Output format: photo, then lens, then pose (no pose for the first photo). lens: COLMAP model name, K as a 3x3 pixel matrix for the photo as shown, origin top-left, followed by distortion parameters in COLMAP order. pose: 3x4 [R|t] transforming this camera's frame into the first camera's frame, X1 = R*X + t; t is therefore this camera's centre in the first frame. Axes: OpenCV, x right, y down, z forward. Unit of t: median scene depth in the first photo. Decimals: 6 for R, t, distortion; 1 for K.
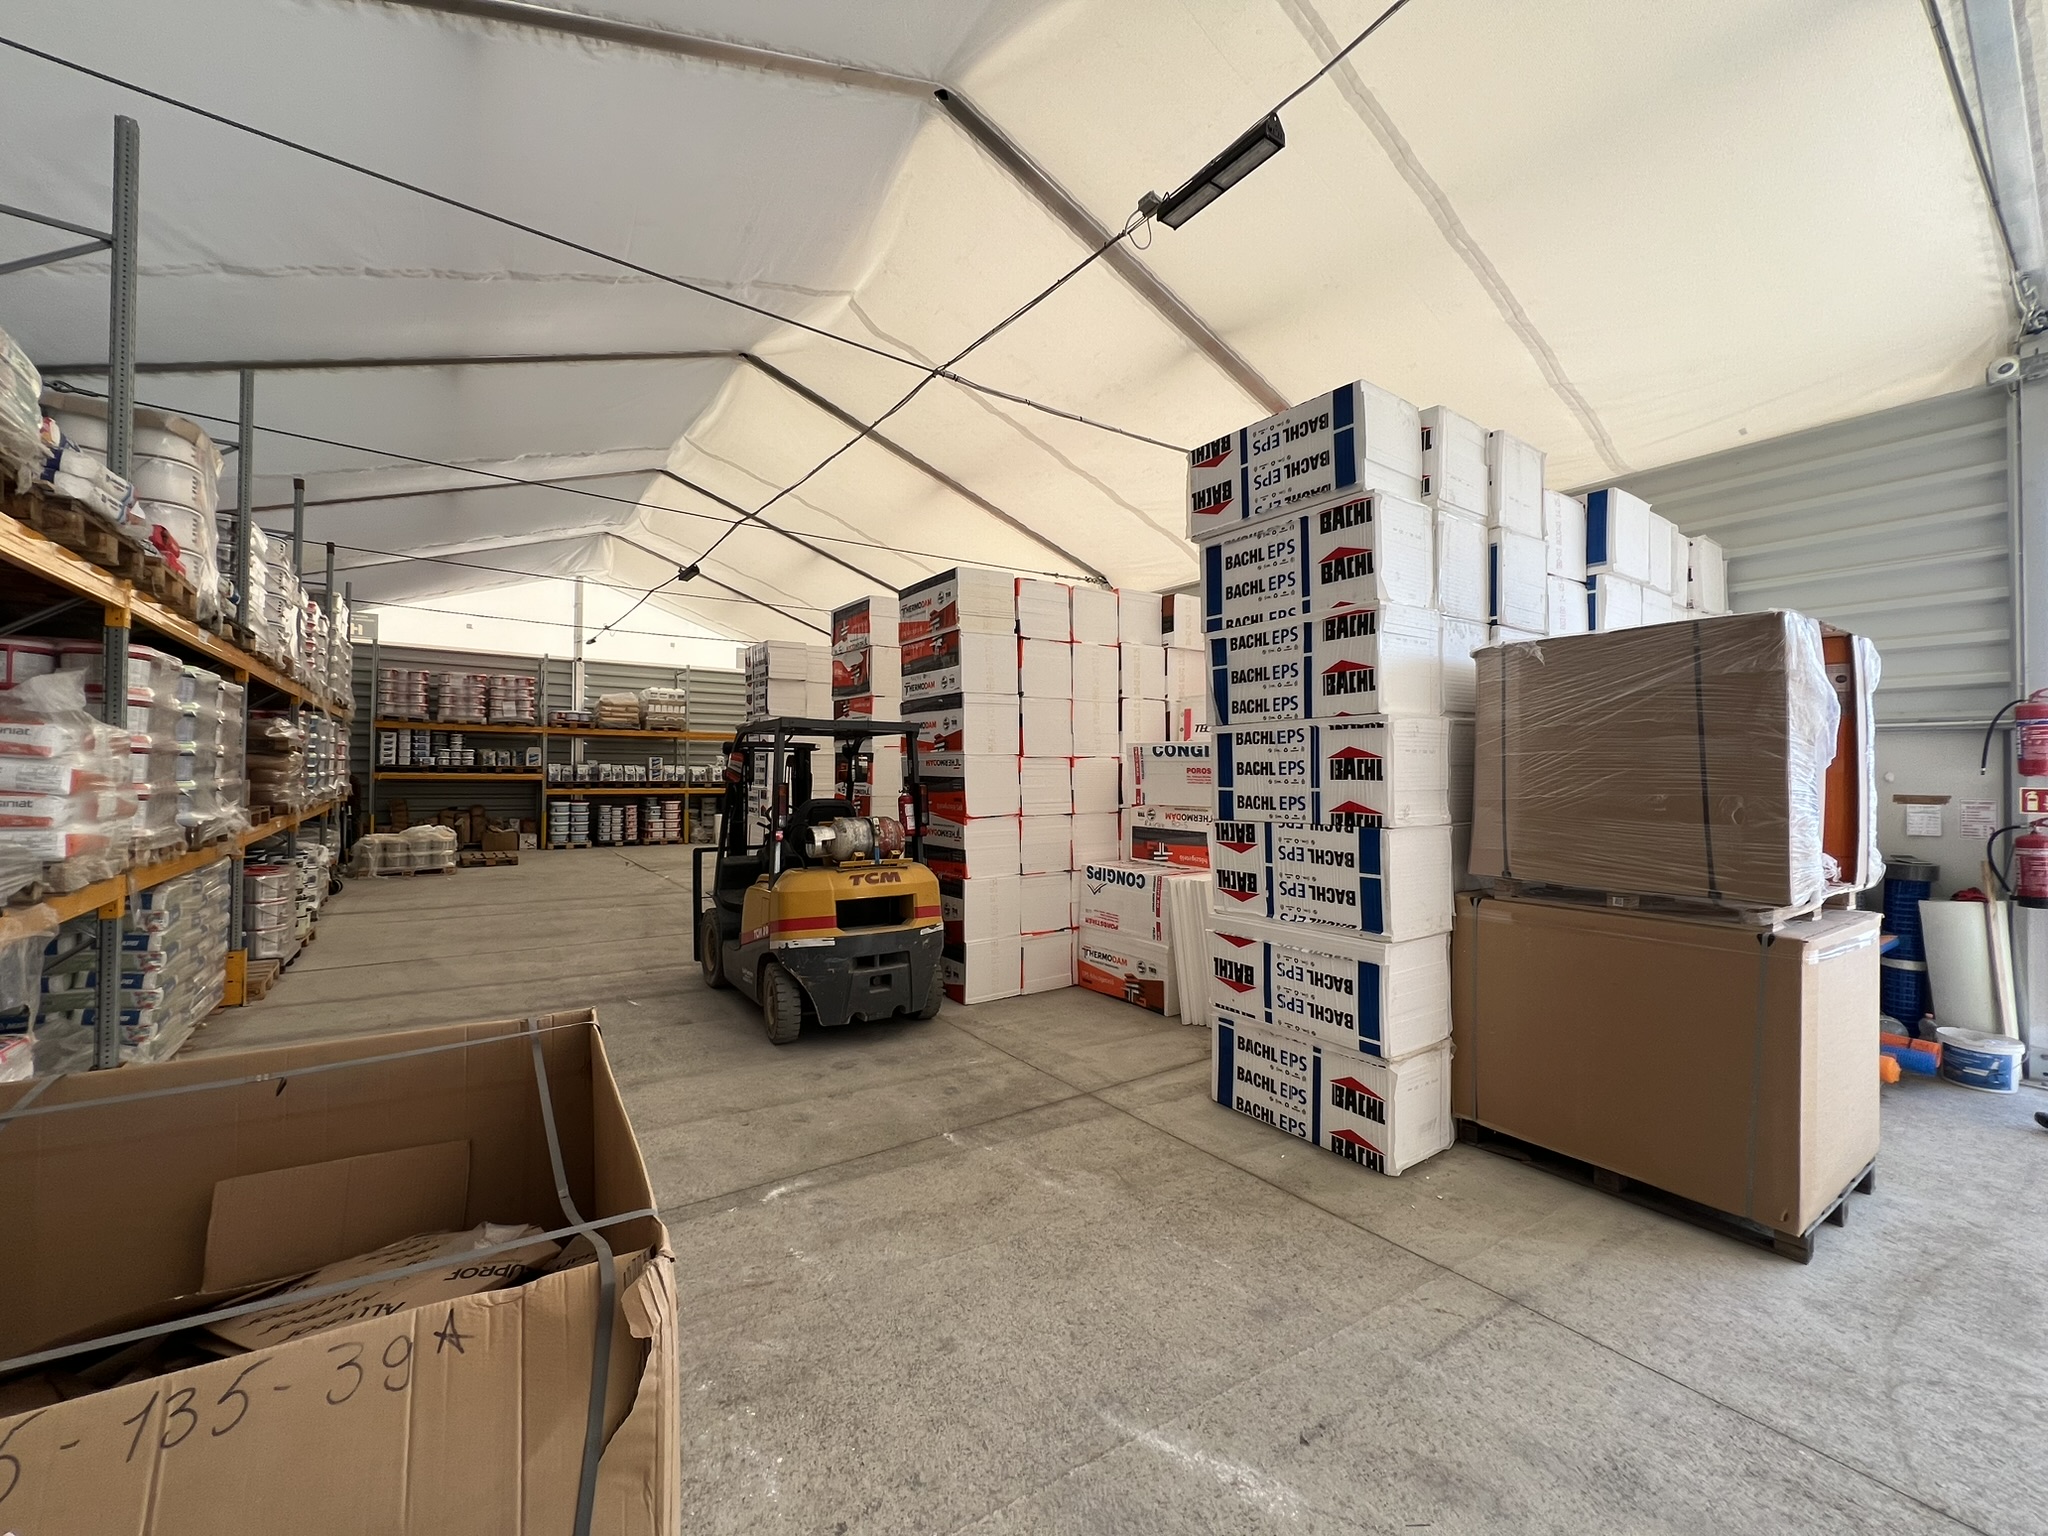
lens RADIAL K [[827.5, 0, 1016.8], [0, 827.5, 769.3], [0, 0, 1]] dist [-0.002646, 0.000917]
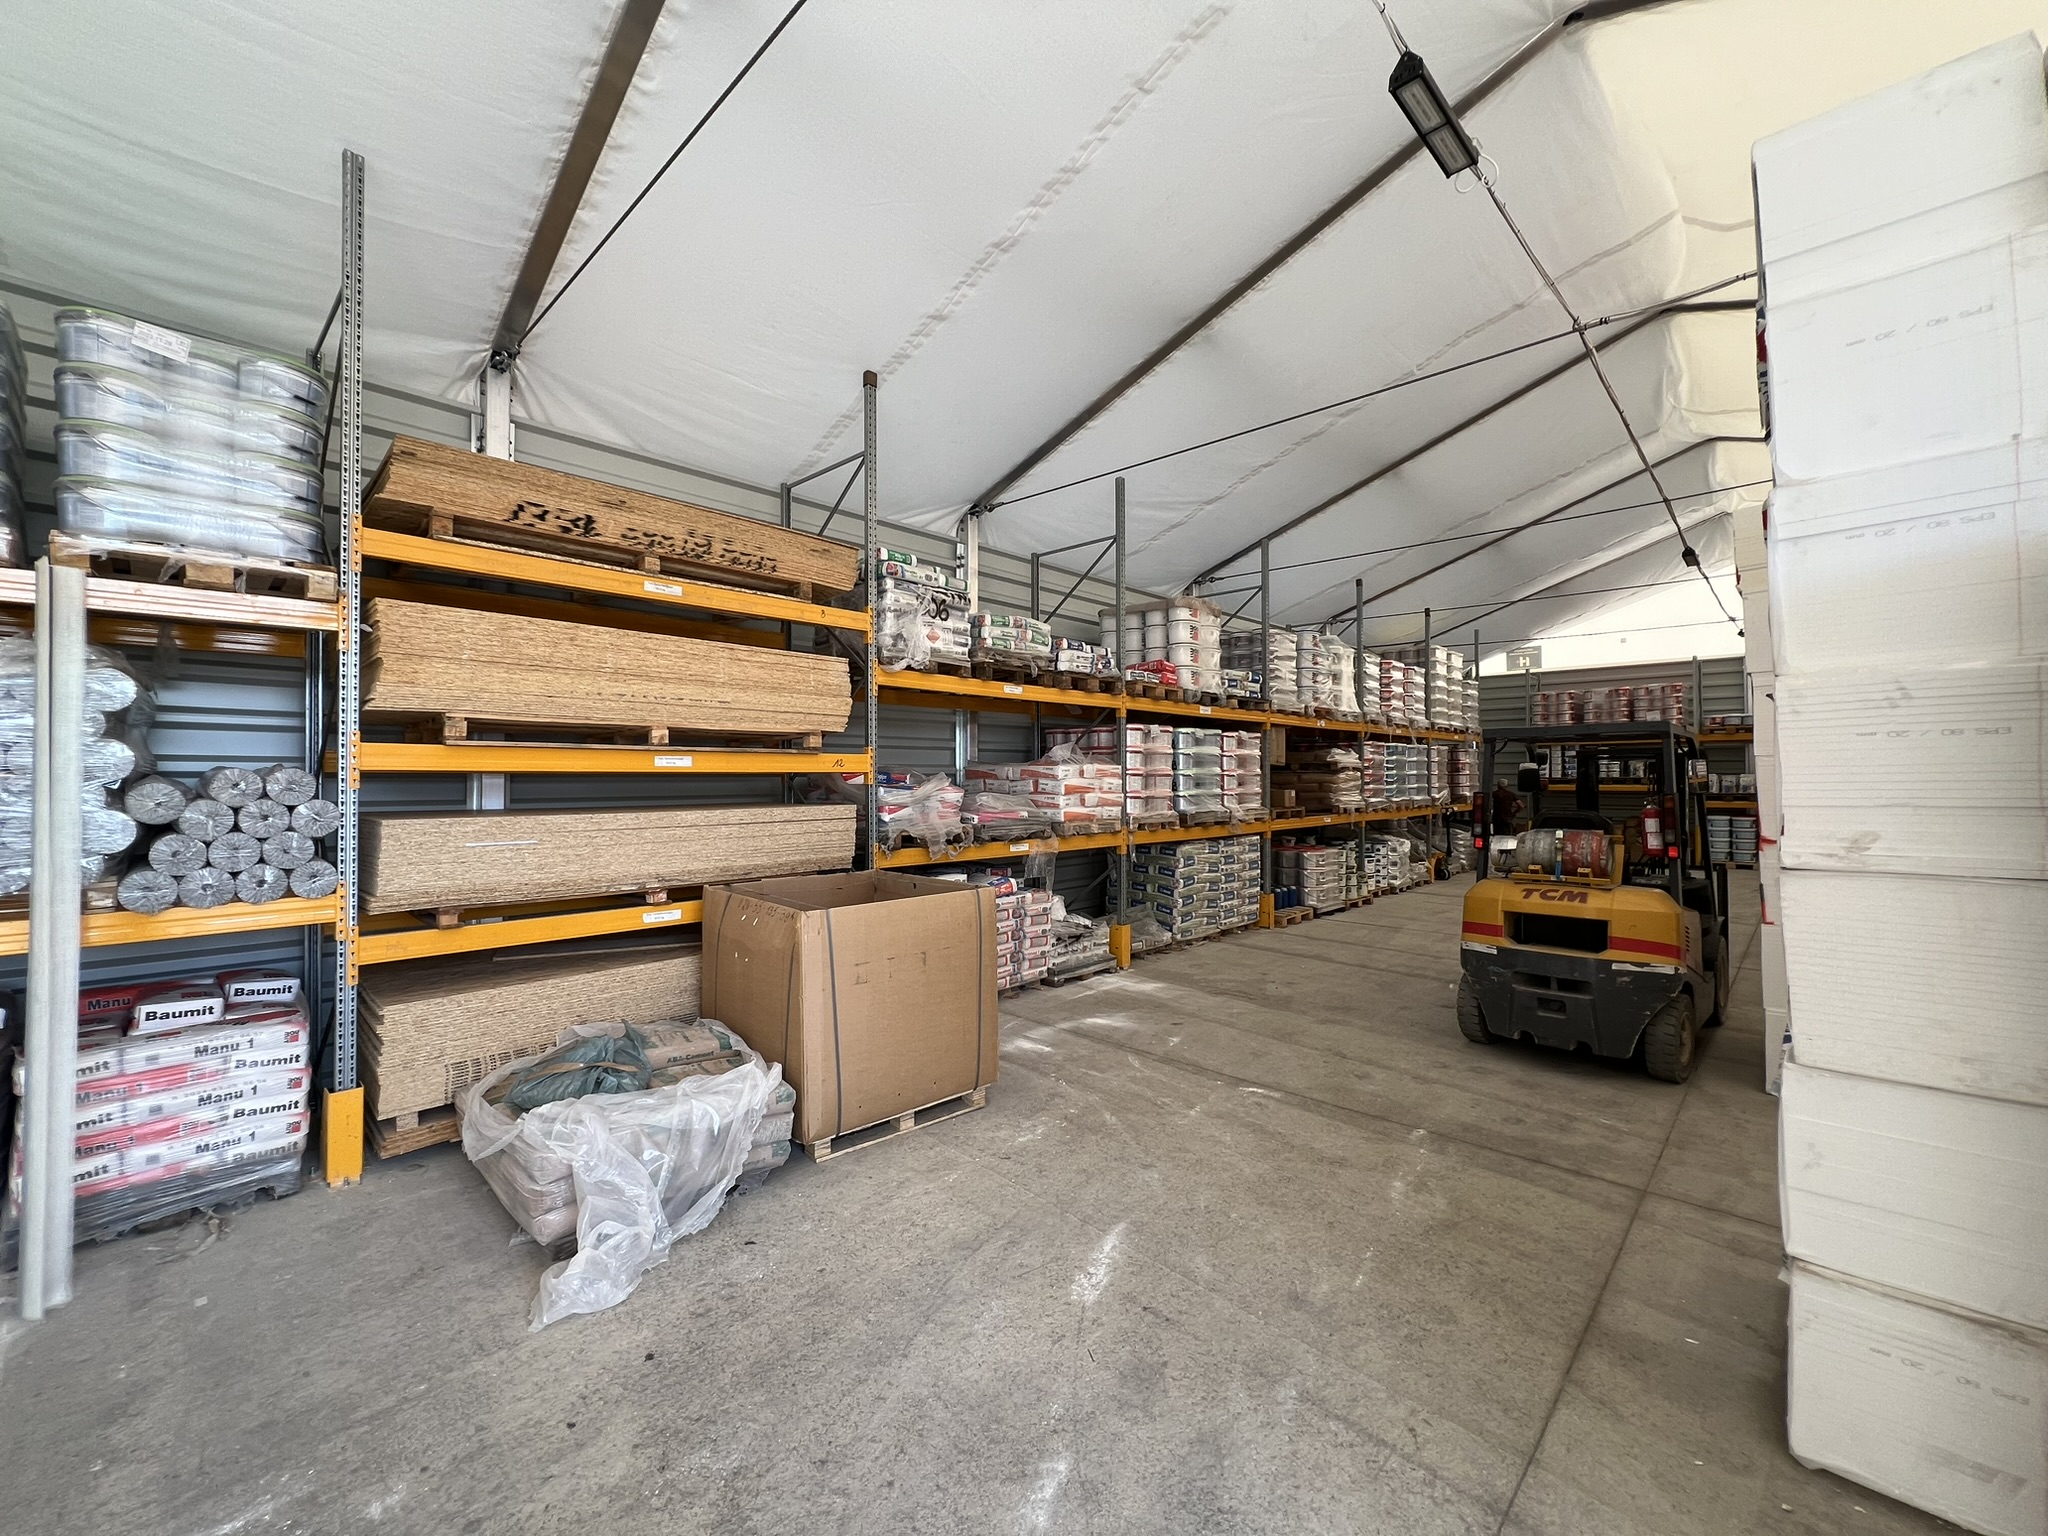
lens RADIAL K [[827.5, 0, 1008.4], [0, 827.5, 768.3], [0, 0, 1]] dist [-0.002646, 0.000917]
pose [[0.171786, -0.025113, -0.984814, 0.774279], [0.009491, 0.999671, -0.023837, 0.006471], [0.985089, -0.005252, 0.171968, 0.283169]]
